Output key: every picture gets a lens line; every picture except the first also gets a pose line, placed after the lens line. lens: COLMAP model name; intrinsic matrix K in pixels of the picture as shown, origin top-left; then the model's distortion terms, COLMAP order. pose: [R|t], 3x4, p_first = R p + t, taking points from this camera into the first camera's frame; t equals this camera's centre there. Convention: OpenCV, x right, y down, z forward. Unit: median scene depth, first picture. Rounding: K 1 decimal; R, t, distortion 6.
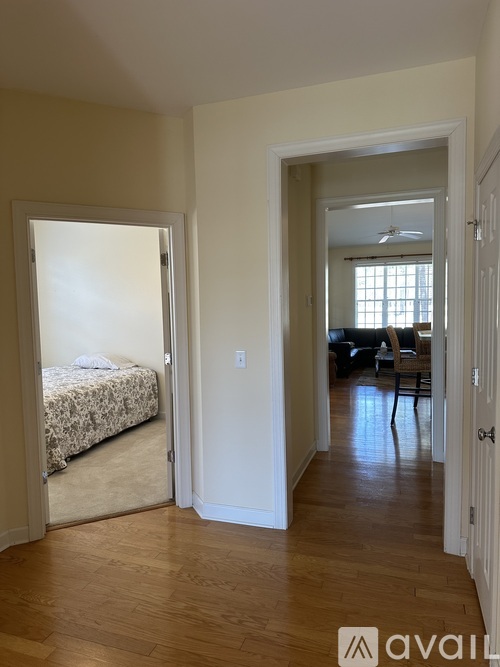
lens RADIAL K [[449.9, 0, 245.4], [0, 449.9, 334.6], [0, 0, 1]] dist [0.085960, 0.000861]
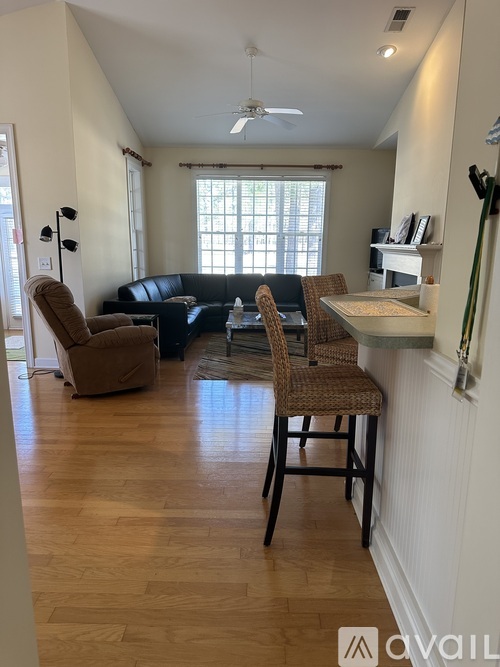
lens RADIAL K [[449.9, 0, 246.0], [0, 449.9, 335.9], [0, 0, 1]] dist [0.085960, 0.000861]
pose [[0.947040, -0.039088, 0.318727, 0.093053], [-0.004951, 0.990668, 0.136205, -0.014747], [-0.321077, -0.130570, 0.938009, 0.333430]]
